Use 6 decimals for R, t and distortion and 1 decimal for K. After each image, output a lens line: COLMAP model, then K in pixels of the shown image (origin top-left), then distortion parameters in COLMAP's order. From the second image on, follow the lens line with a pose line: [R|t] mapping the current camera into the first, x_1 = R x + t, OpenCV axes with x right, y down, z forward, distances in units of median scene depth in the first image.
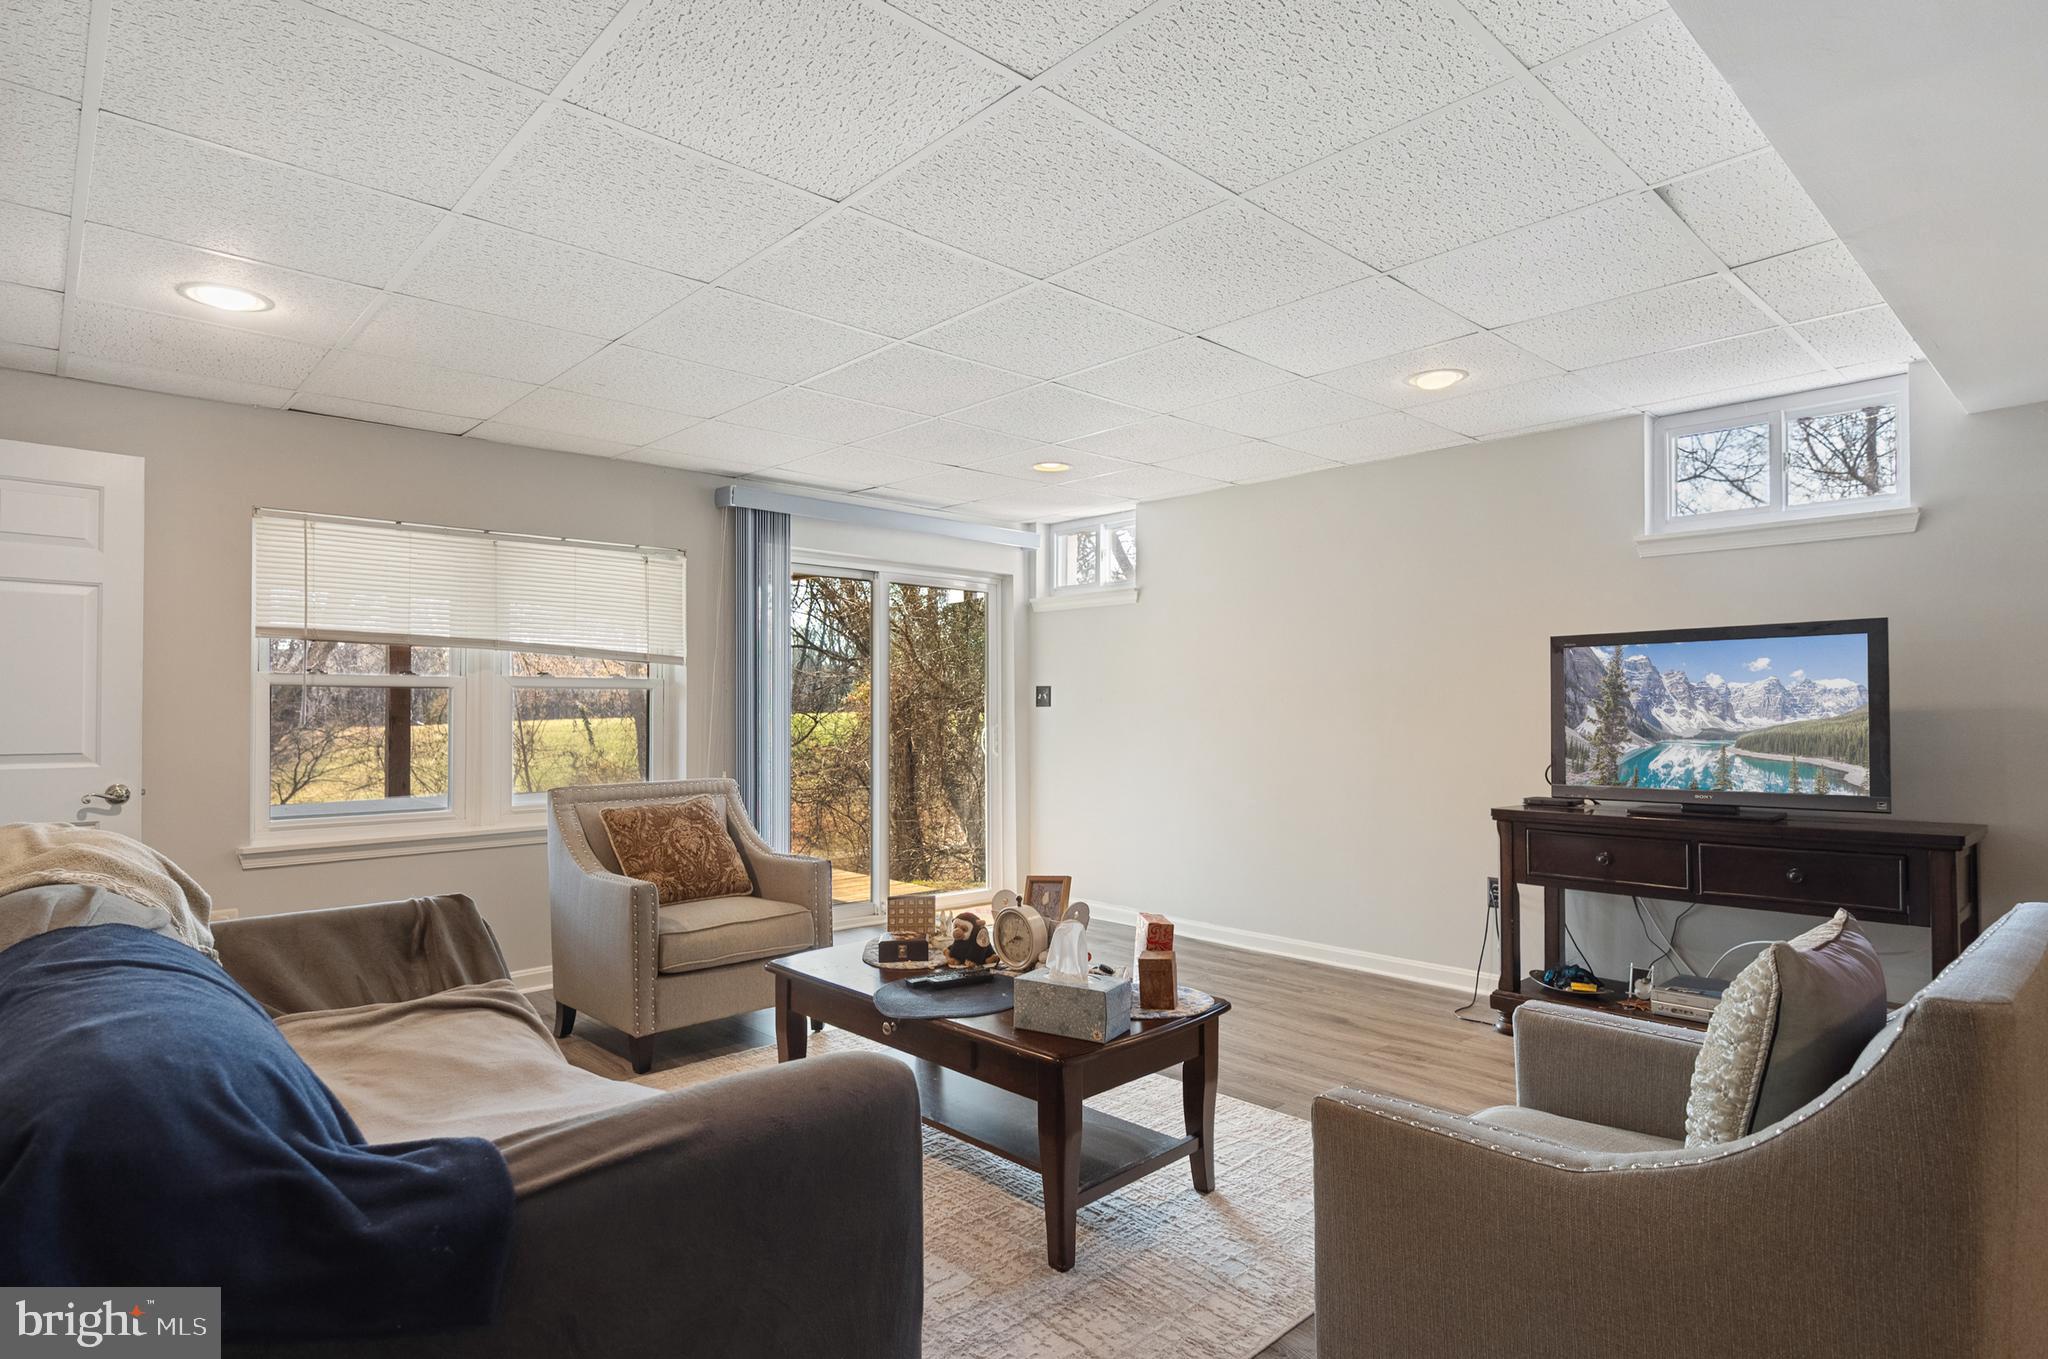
lens RADIAL K [[1080.9, 0, 1016.1], [0, 1080.9, 674.7], [0, 0, 1]] dist [-0.016102, -0.000966]
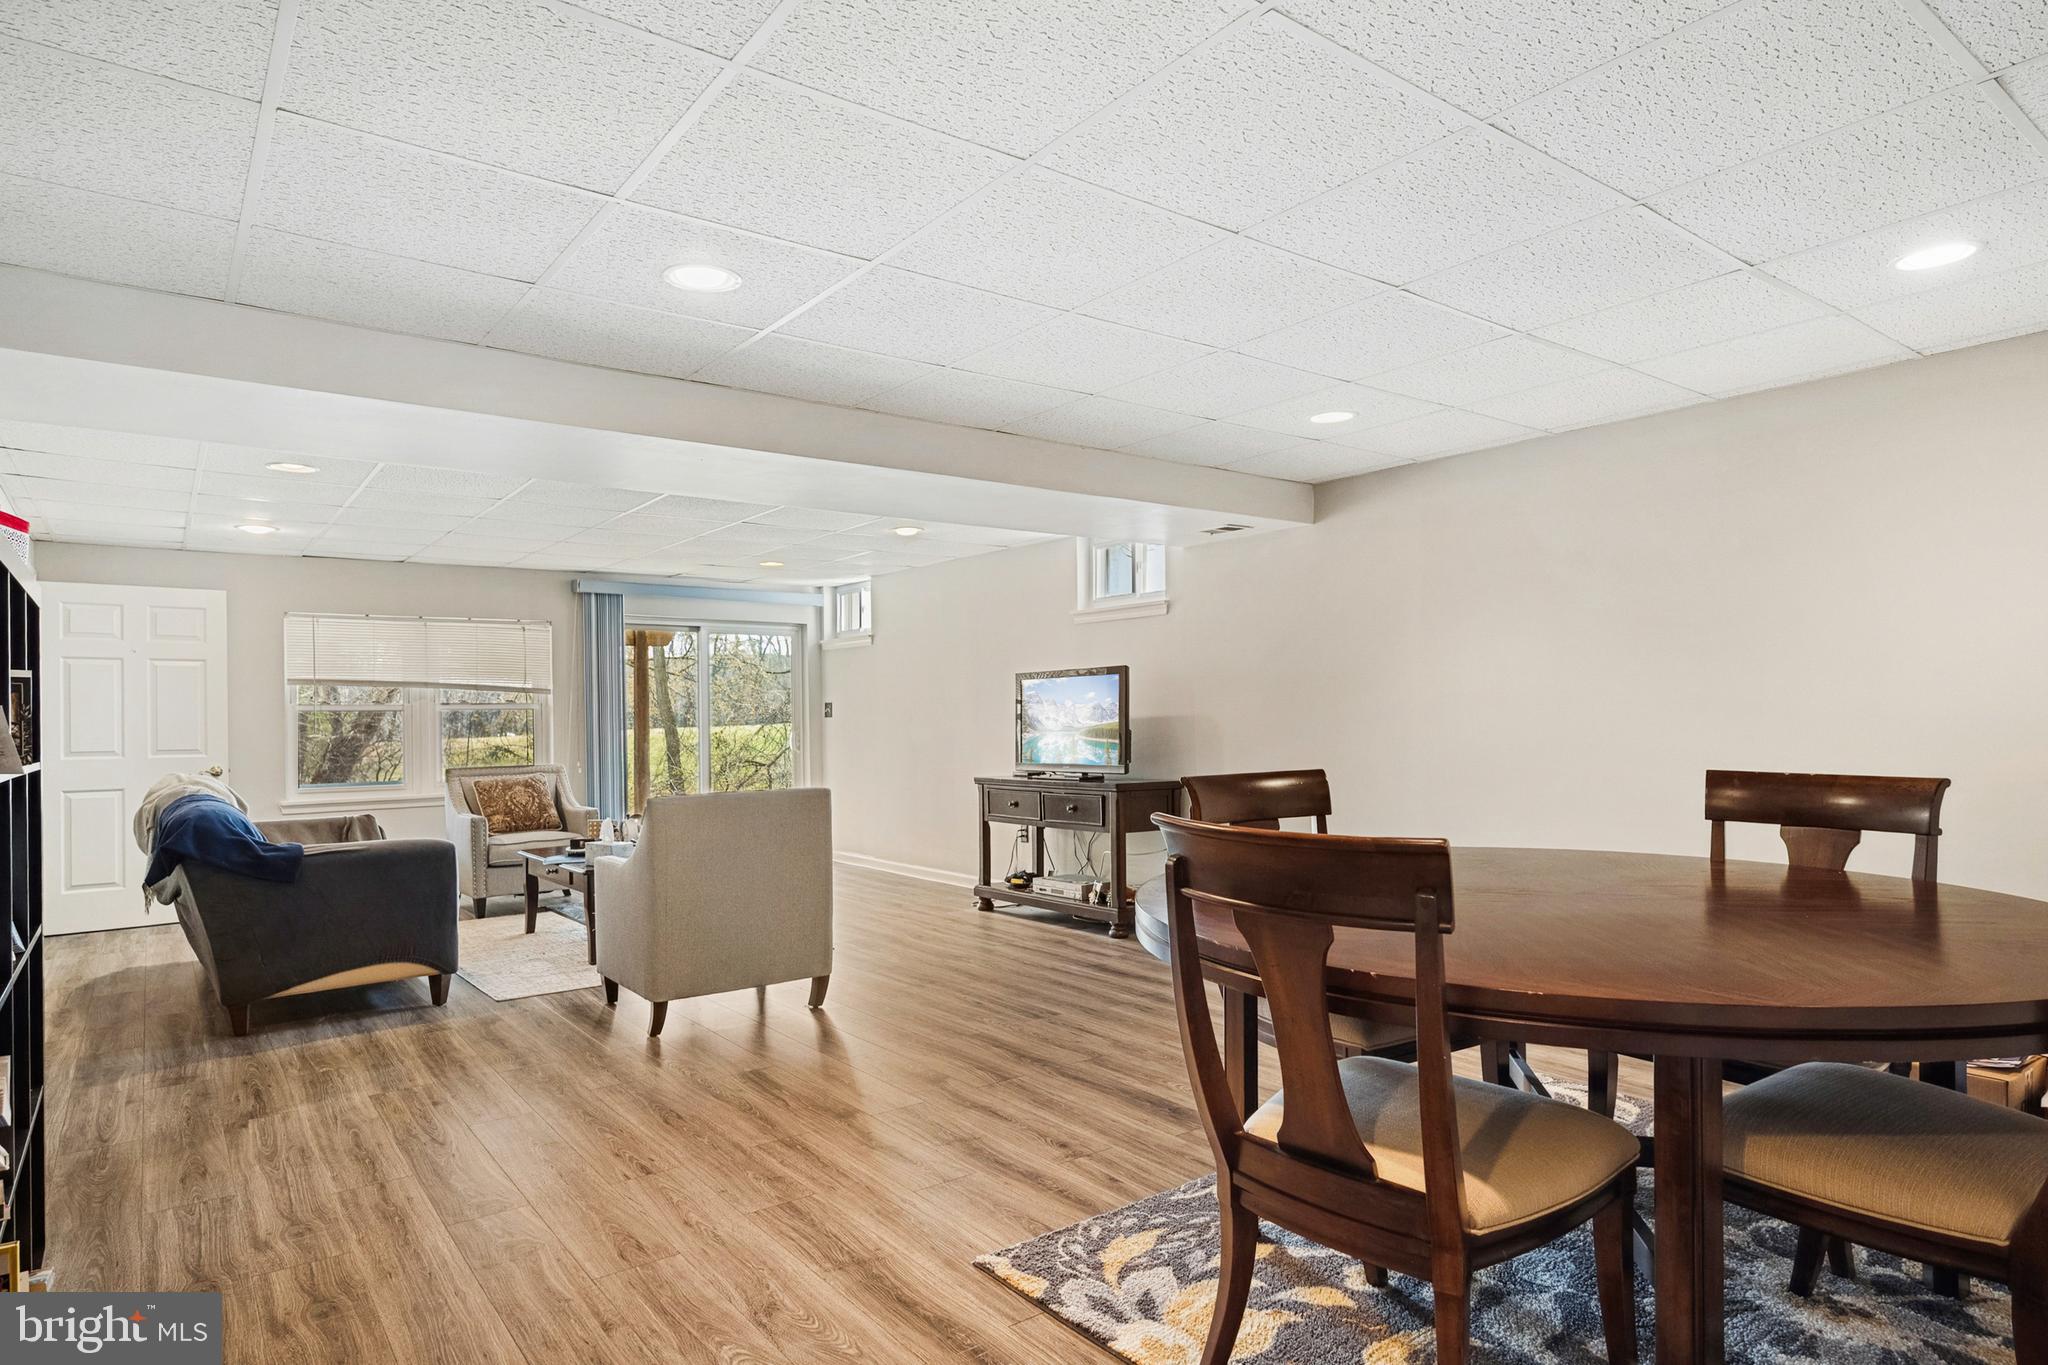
lens RADIAL K [[1126.4, 0, 1030.8], [0, 1126.4, 702.0], [0, 0, 1]] dist [-0.039925, -0.000159]
pose [[0.997198, -0.012075, -0.073823, 0.644636], [0.013503, 0.999731, 0.018875, -0.024152], [0.073575, -0.019819, 0.997093, -0.726579]]
